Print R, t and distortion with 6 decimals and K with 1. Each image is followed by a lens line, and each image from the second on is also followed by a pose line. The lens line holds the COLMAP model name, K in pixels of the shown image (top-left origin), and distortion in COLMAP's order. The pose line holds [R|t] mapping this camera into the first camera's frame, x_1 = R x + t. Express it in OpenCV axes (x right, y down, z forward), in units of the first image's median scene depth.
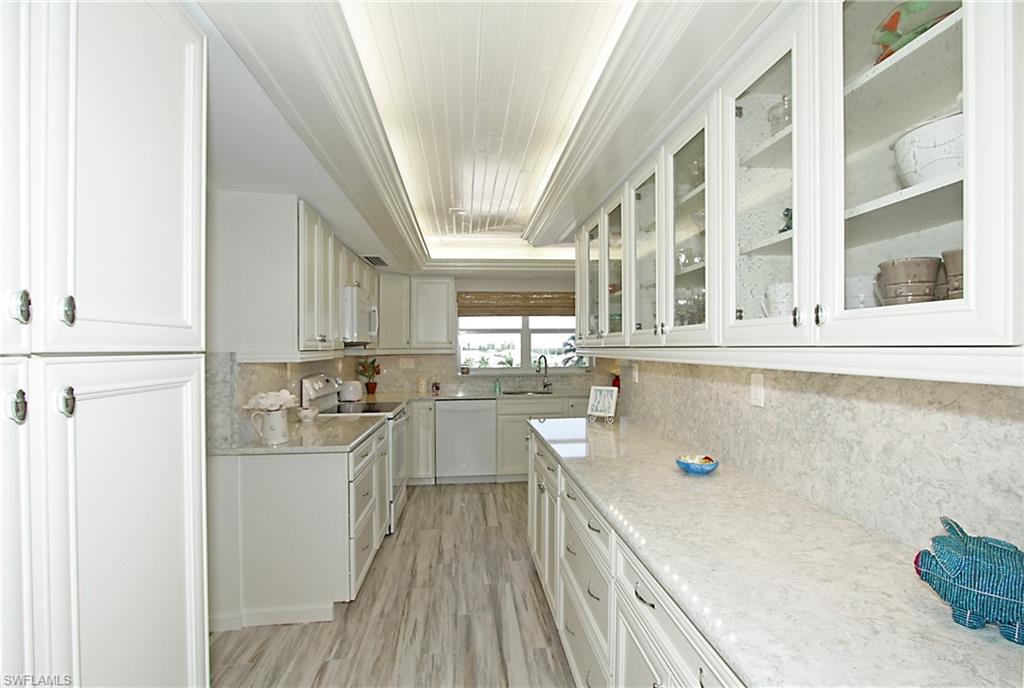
lens RADIAL K [[479.0, 0, 512.6], [0, 479.0, 346.4], [0, 0, 1]] dist [-0.000490, 0.000040]
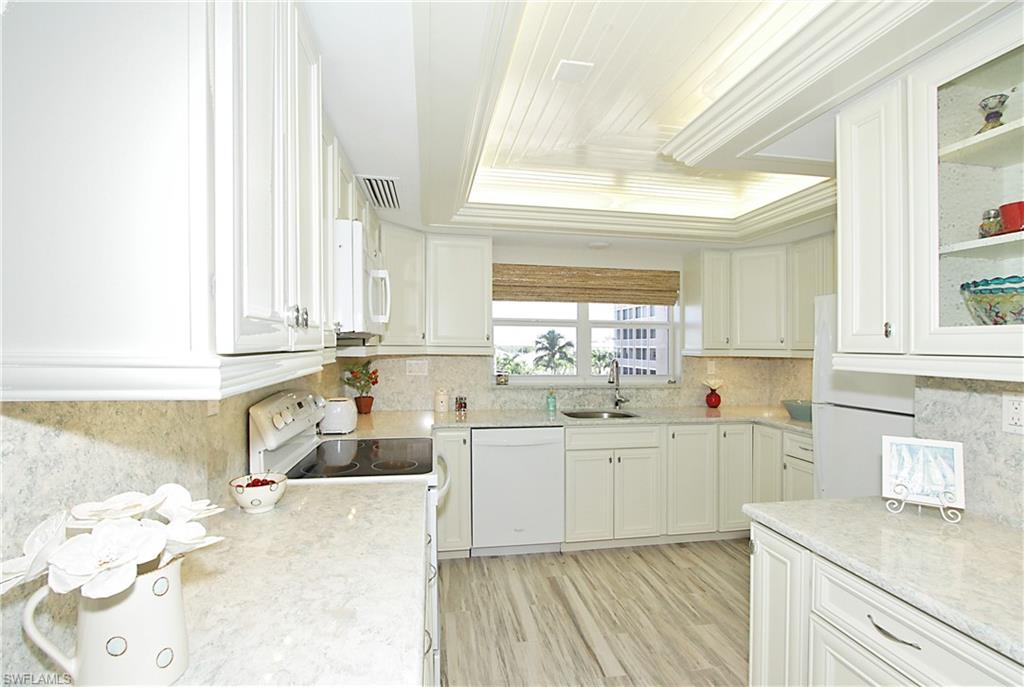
lens RADIAL K [[479.0, 0, 515.8], [0, 479.0, 368.3], [0, 0, 1]] dist [-0.000490, 0.000040]
pose [[0.996878, 0.014975, 0.077521, -0.140054], [-0.018862, 0.998588, 0.049653, 0.000243], [-0.076668, -0.050961, 0.995753, 0.334545]]
